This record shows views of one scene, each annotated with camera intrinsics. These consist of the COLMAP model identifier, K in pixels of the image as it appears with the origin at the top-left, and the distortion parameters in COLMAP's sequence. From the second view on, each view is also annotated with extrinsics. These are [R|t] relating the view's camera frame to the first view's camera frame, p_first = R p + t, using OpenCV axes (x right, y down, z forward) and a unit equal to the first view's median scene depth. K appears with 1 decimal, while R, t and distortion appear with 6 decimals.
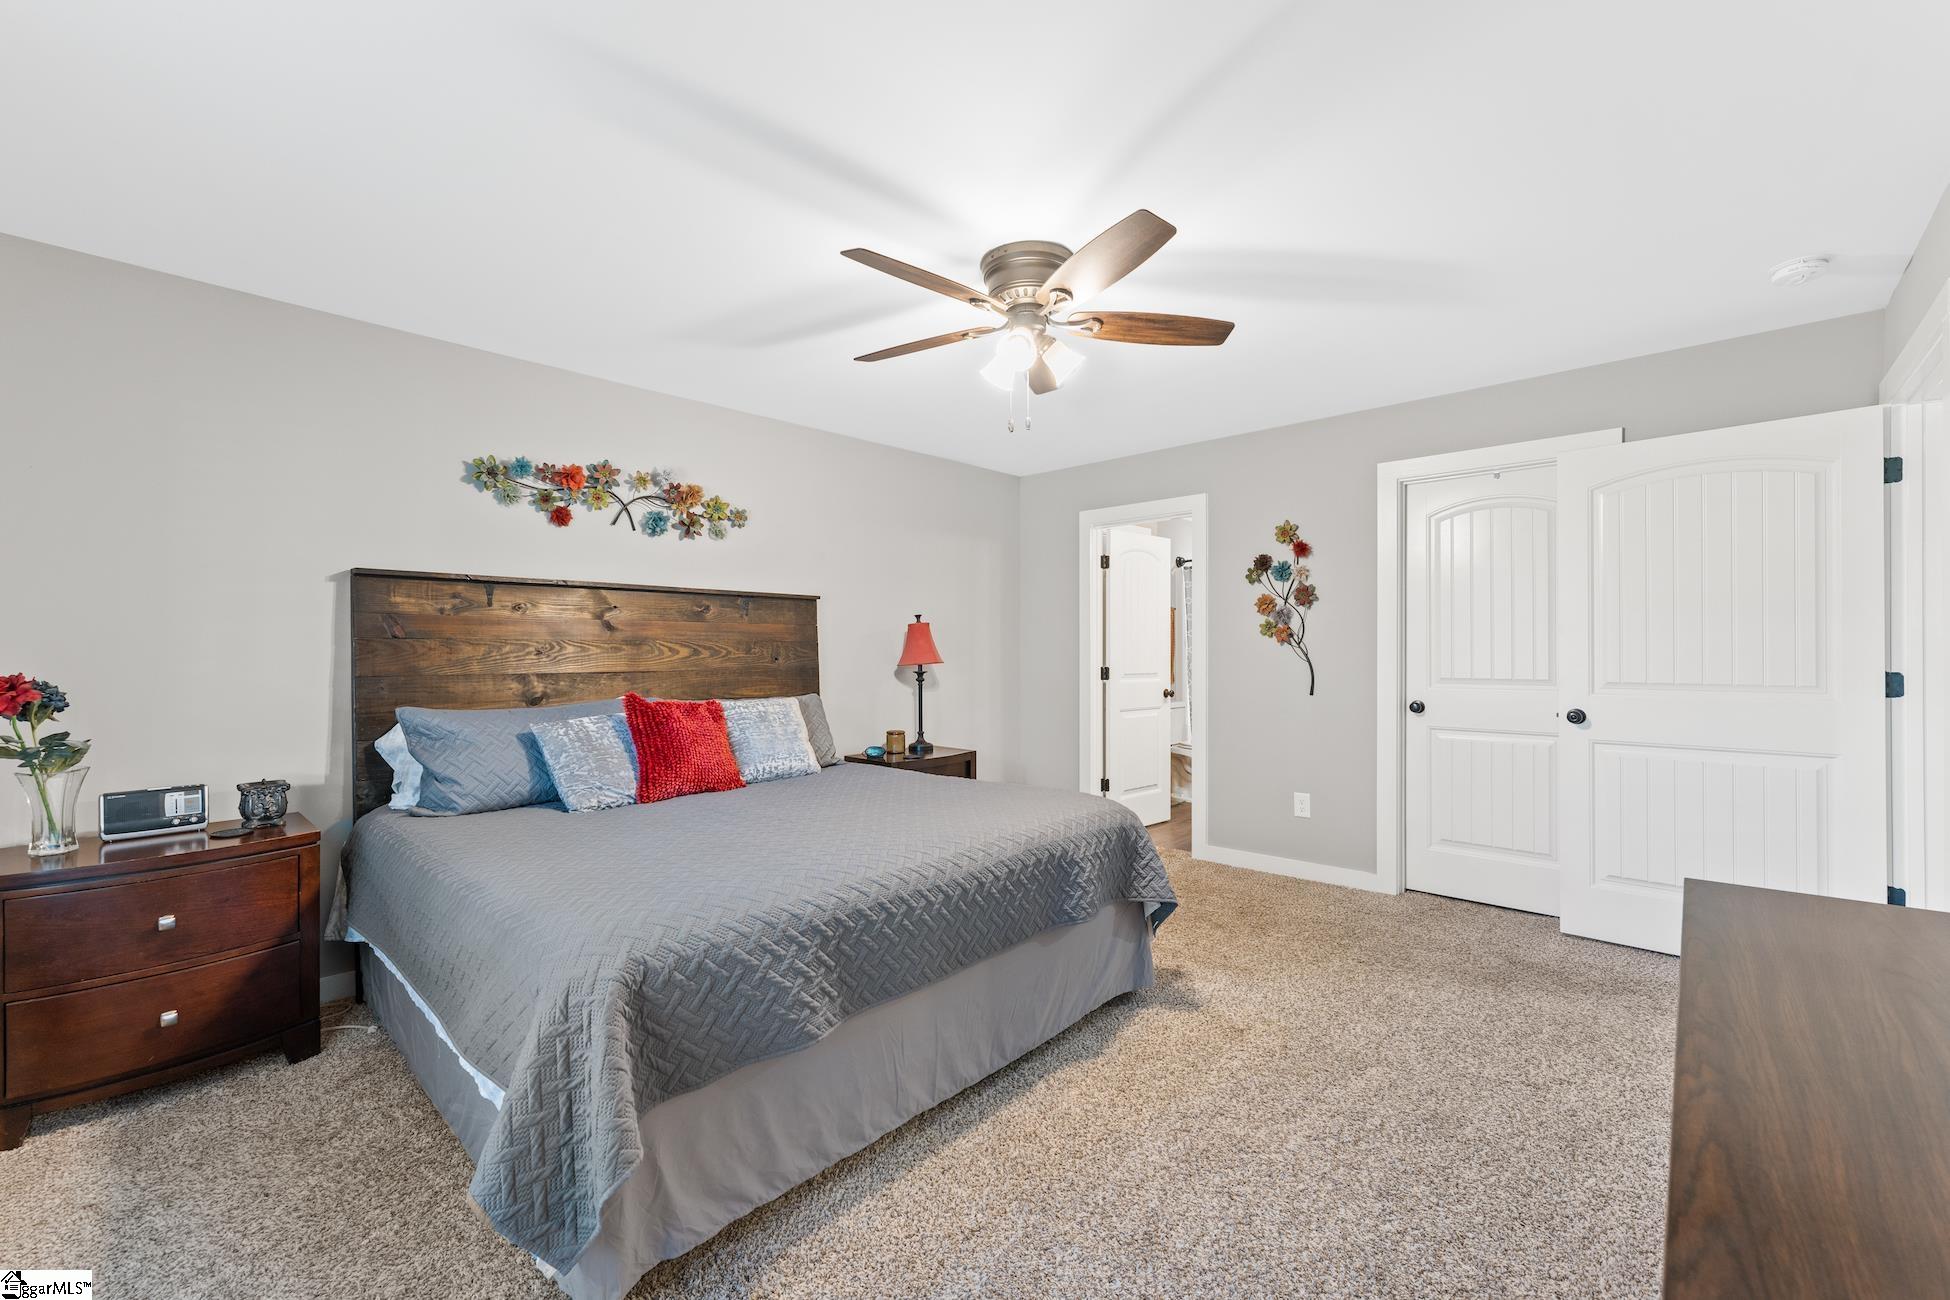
lens RADIAL K [[780.5, 0, 992.1], [0, 780.5, 654.1], [0, 0, 1]] dist [0.002240, -0.000490]
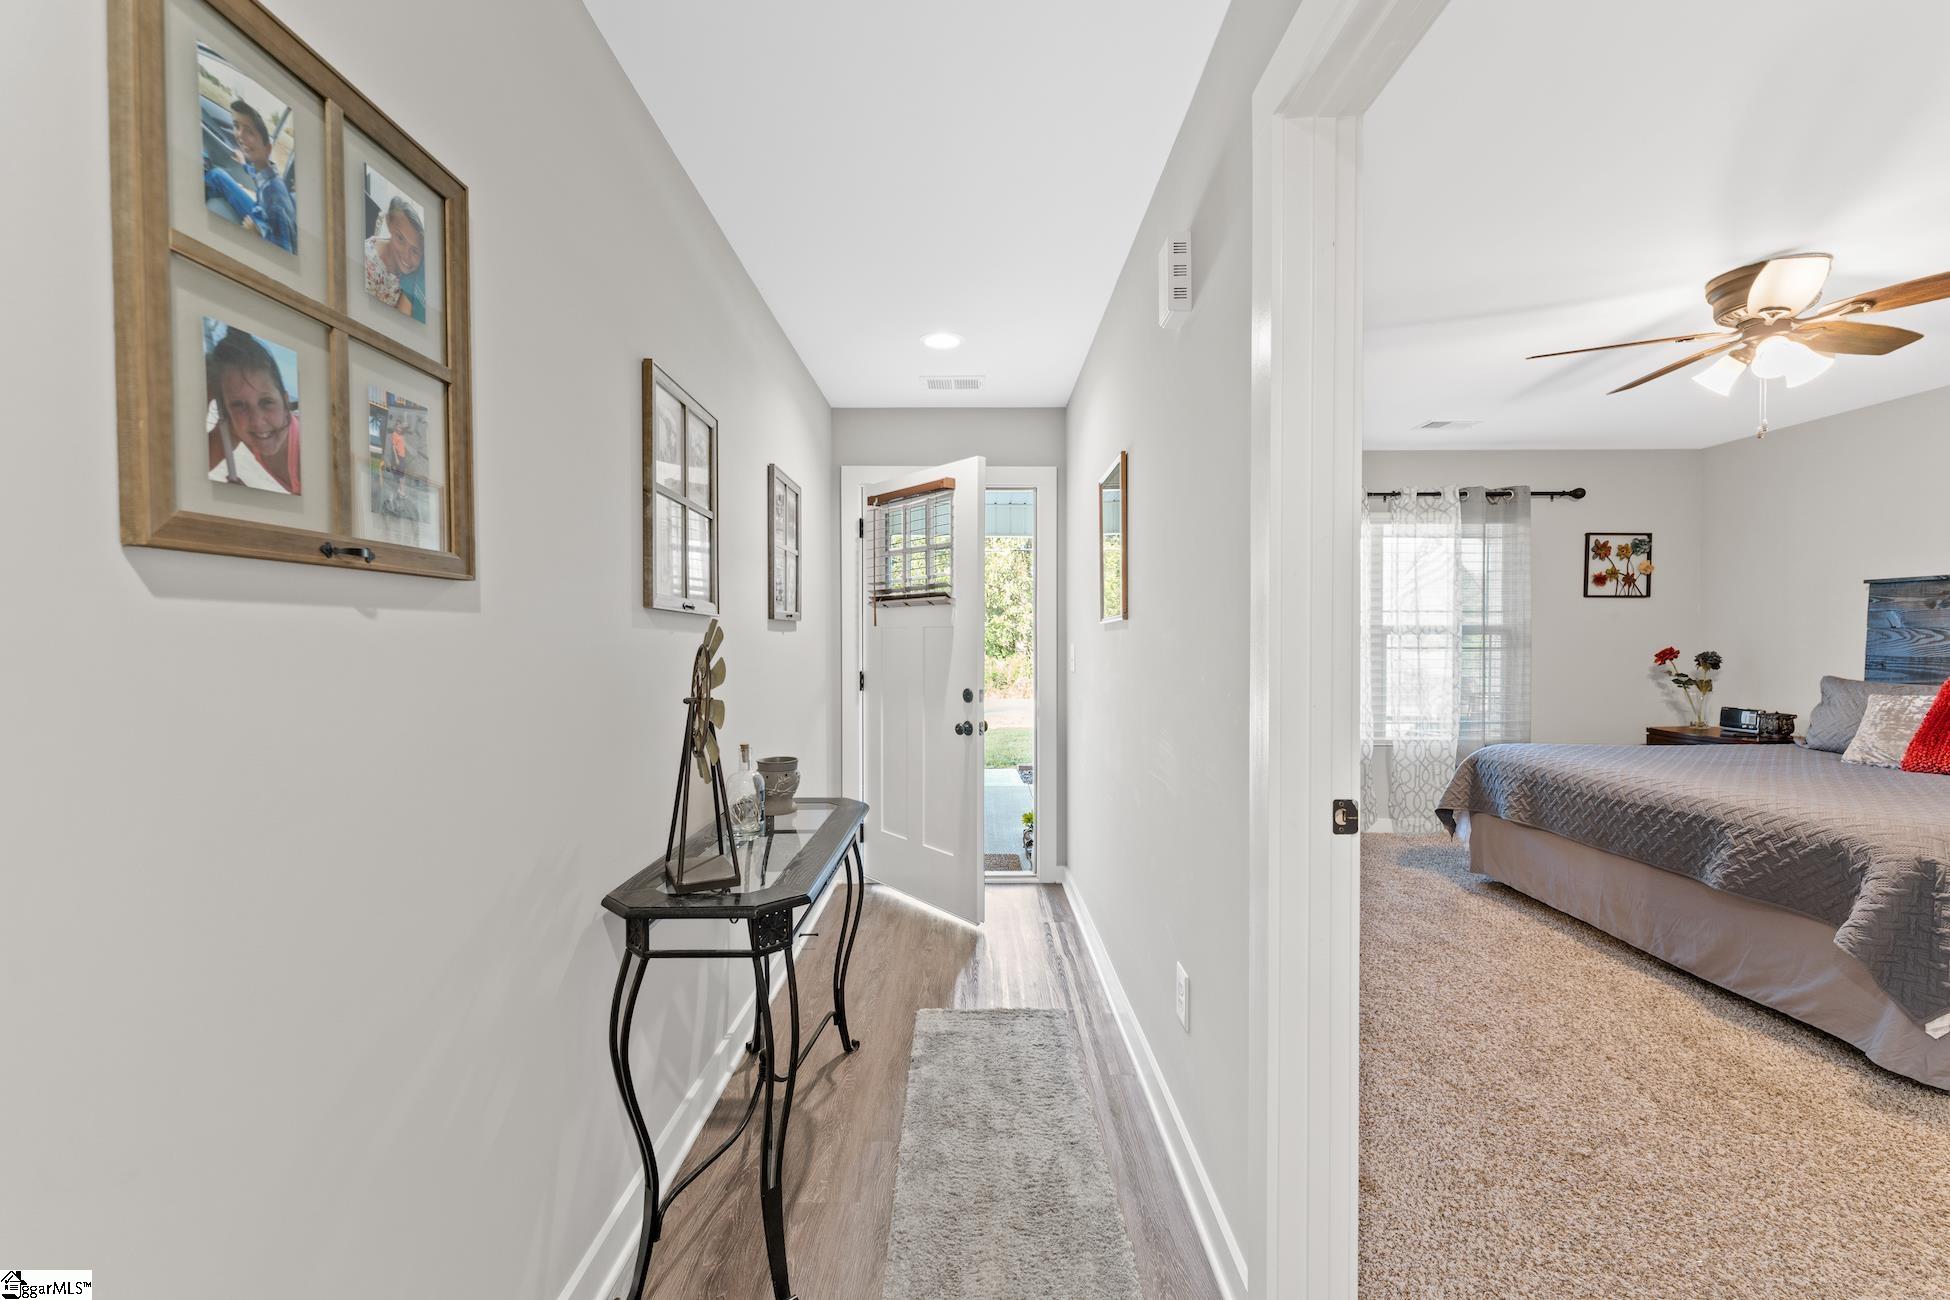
lens RADIAL K [[780.5, 0, 973.7], [0, 780.5, 649.6], [0, 0, 1]] dist [0.002240, -0.000490]
pose [[-0.719683, 0.013608, -0.694170, 1.079470], [-0.001171, 0.999783, 0.020814, -0.007111], [0.694302, 0.015792, -0.719511, 0.706440]]
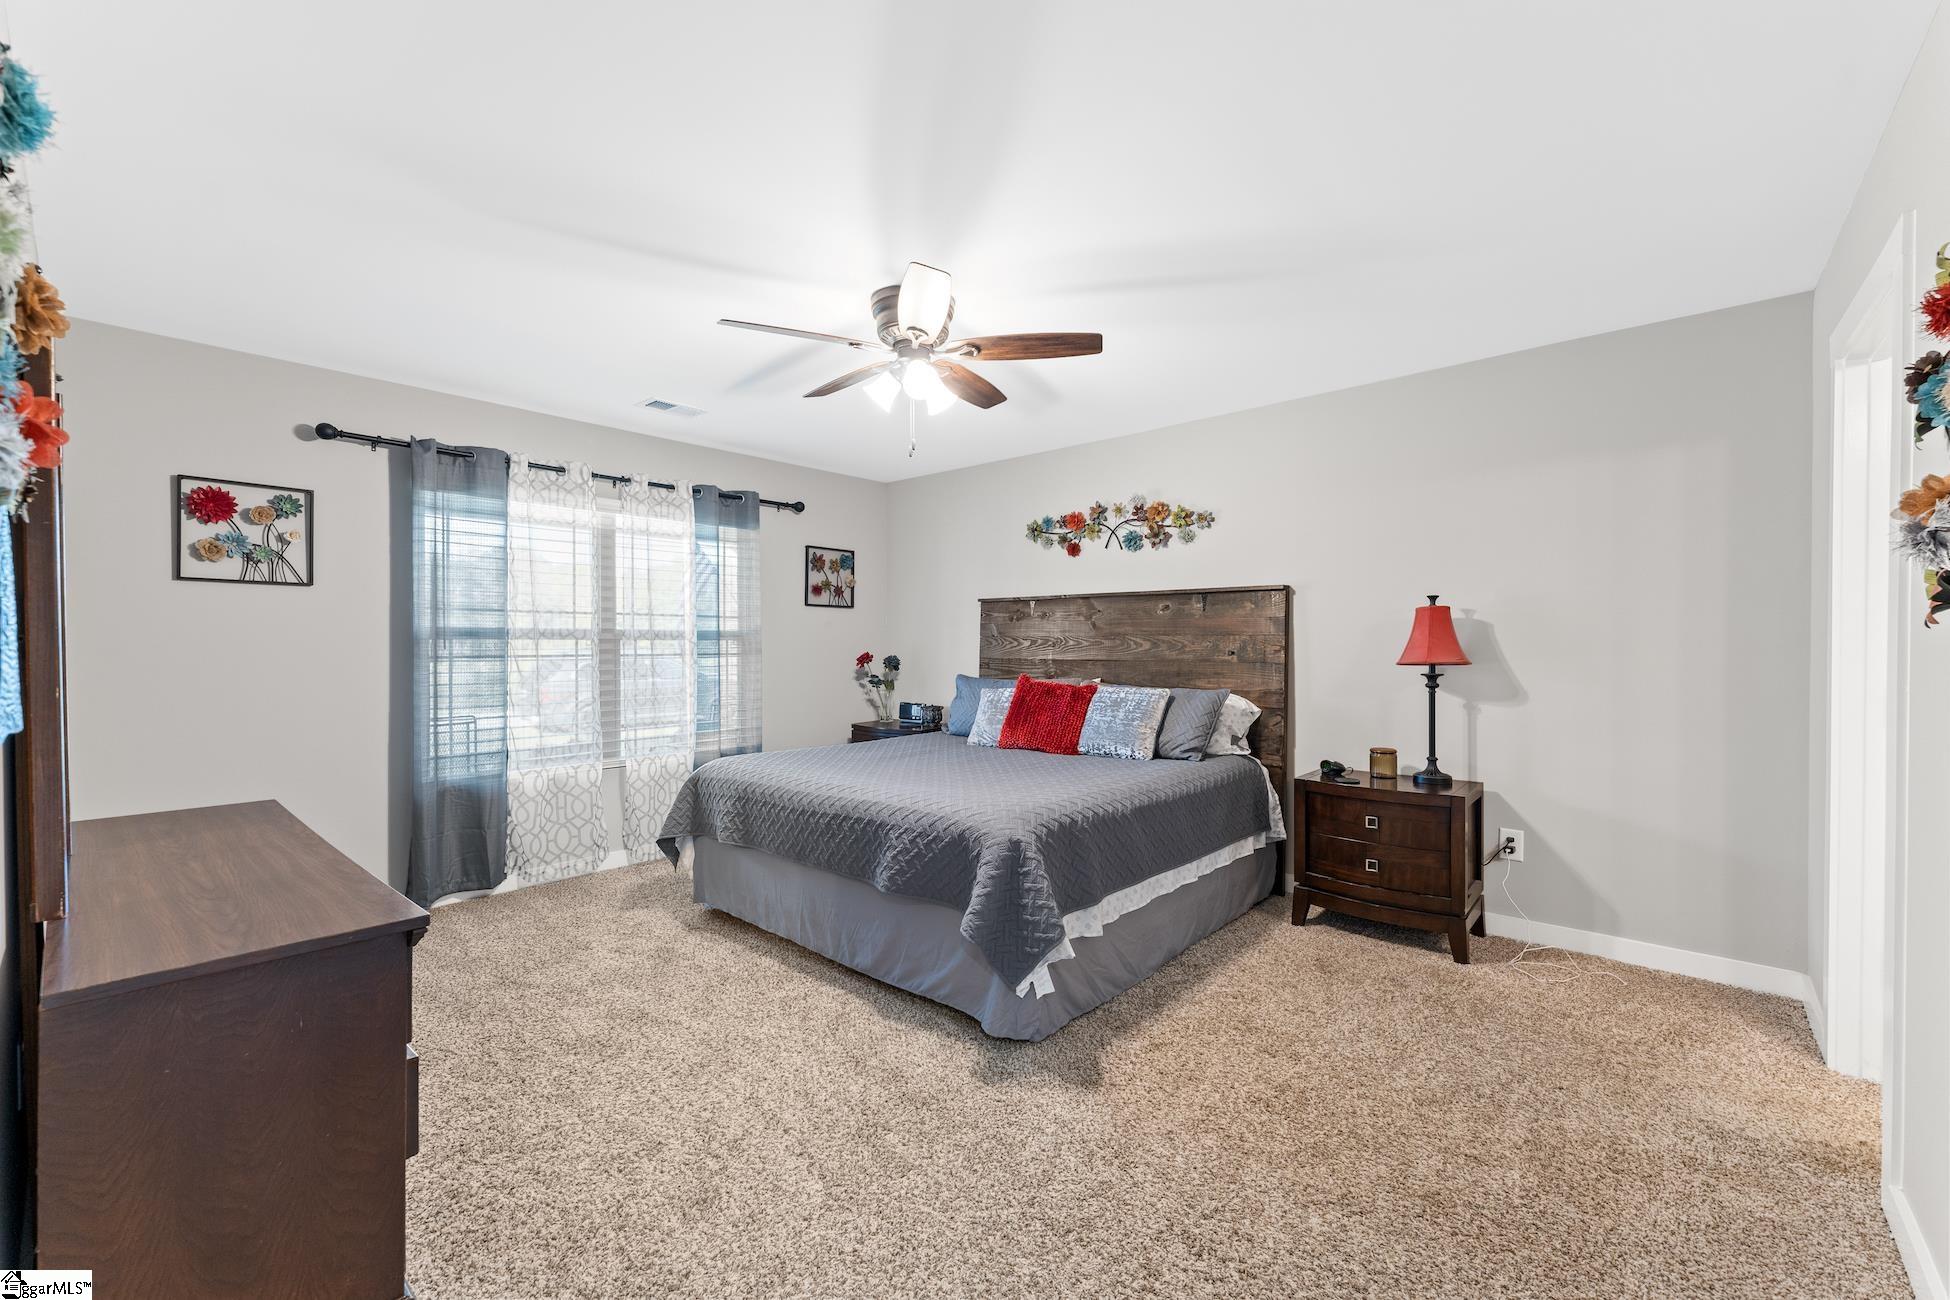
lens RADIAL K [[780.5, 0, 977.8], [0, 780.5, 645.2], [0, 0, 1]] dist [0.002240, -0.000490]
pose [[0.043316, 0.005273, -0.999048, 0.819138], [-0.006494, 0.999966, 0.004996, -0.006973], [0.999040, 0.006271, 0.043349, 0.721870]]
